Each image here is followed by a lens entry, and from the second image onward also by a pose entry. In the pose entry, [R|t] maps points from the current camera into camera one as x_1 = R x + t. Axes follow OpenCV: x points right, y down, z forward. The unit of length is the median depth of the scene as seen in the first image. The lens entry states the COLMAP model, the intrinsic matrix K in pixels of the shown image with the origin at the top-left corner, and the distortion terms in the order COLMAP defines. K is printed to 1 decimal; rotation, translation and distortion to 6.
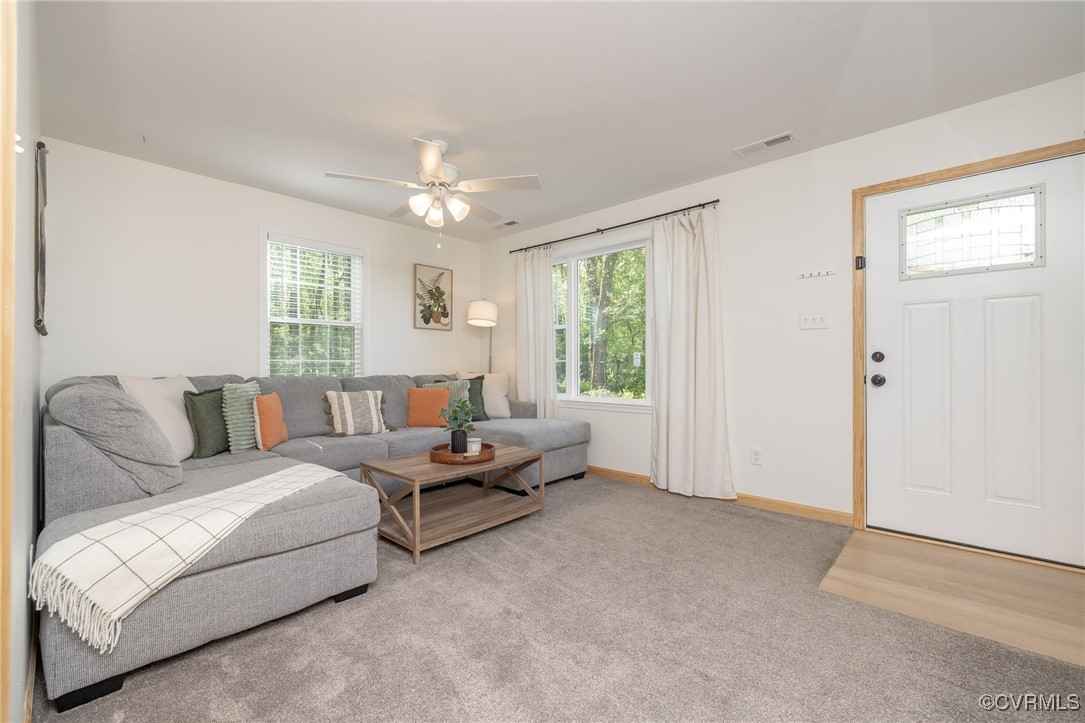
lens RADIAL K [[454.0, 0, 536.2], [0, 454.0, 360.7], [0, 0, 1]] dist [-0.000546, 0.000295]
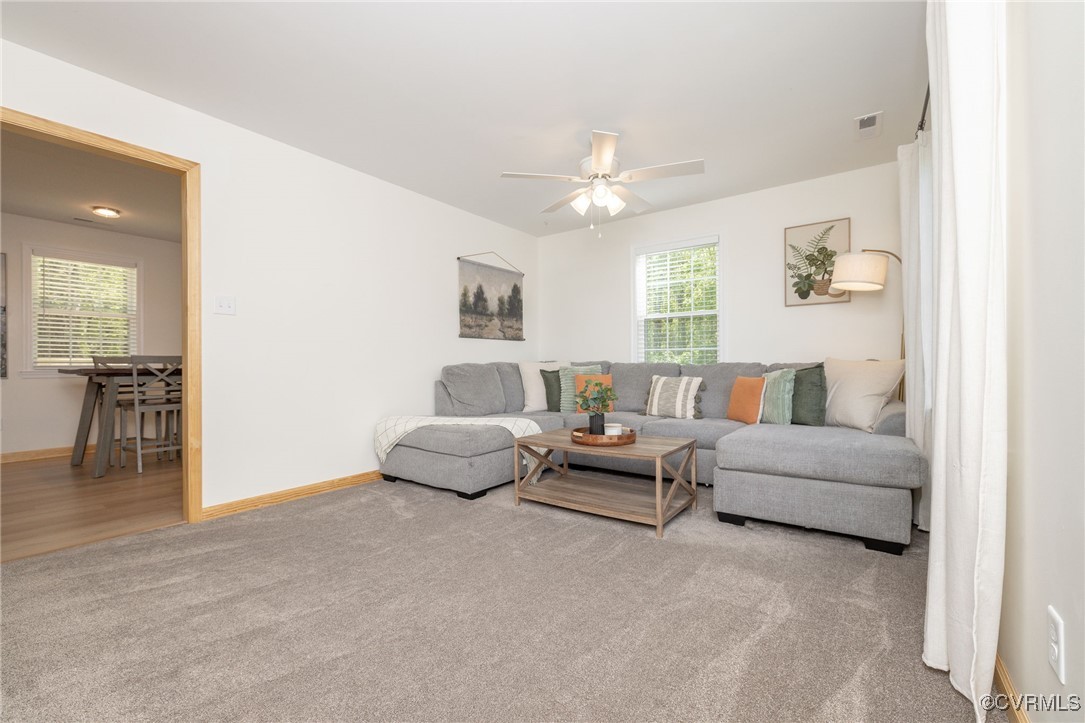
lens RADIAL K [[454.0, 0, 536.2], [0, 454.0, 360.7], [0, 0, 1]] dist [-0.000546, 0.000295]
pose [[0.122437, -0.002767, -0.992472, 0.587173], [0.015151, 0.999885, -0.000918, 0.025067], [0.992361, -0.014925, 0.122465, 0.524524]]
